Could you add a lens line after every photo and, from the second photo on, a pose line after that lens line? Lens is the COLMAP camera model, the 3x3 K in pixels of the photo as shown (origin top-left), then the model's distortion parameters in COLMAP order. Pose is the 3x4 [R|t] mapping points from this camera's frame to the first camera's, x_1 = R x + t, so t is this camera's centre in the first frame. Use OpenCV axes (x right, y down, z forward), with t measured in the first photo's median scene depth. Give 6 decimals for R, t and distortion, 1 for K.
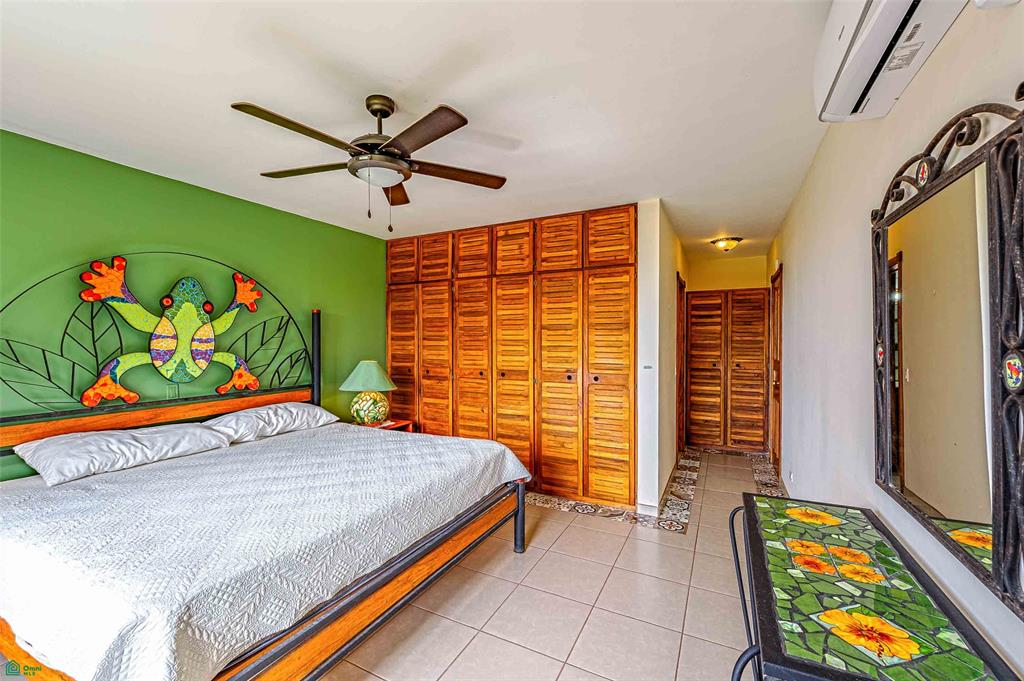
lens RADIAL K [[408.5, 0, 506.3], [0, 408.5, 342.3], [0, 0, 1]] dist [0.001599, 0.000018]
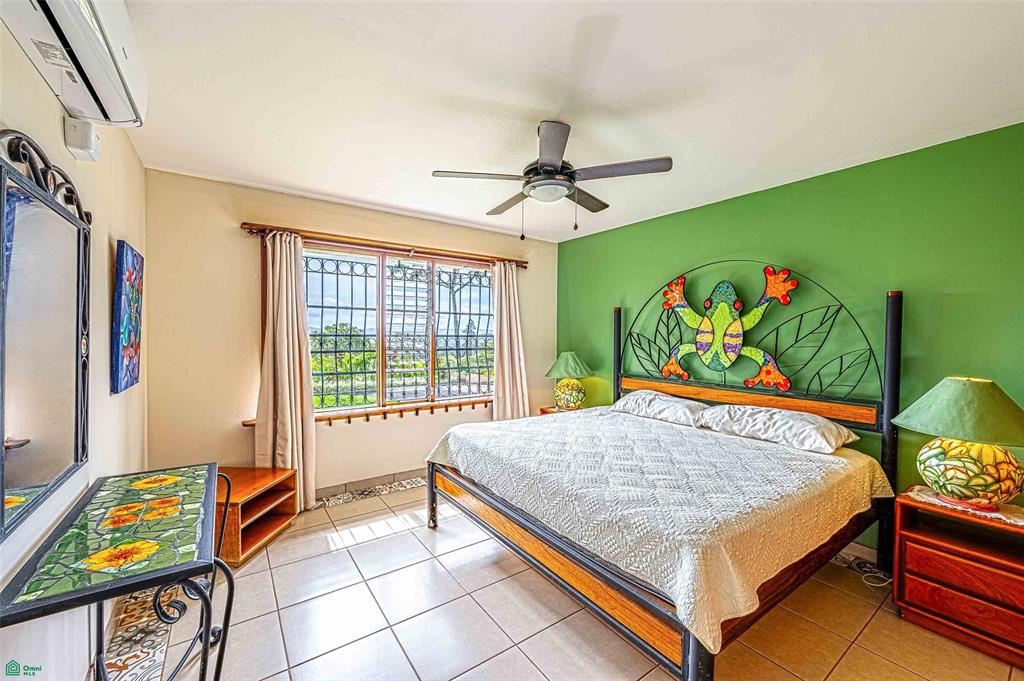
lens RADIAL K [[408.5, 0, 506.3], [0, 408.5, 342.3], [0, 0, 1]] dist [0.001599, 0.000018]
pose [[-0.460345, 0.018684, -0.887544, 0.563741], [-0.014768, 0.999479, 0.028700, -0.009066], [0.887617, 0.026319, -0.459829, 1.029850]]
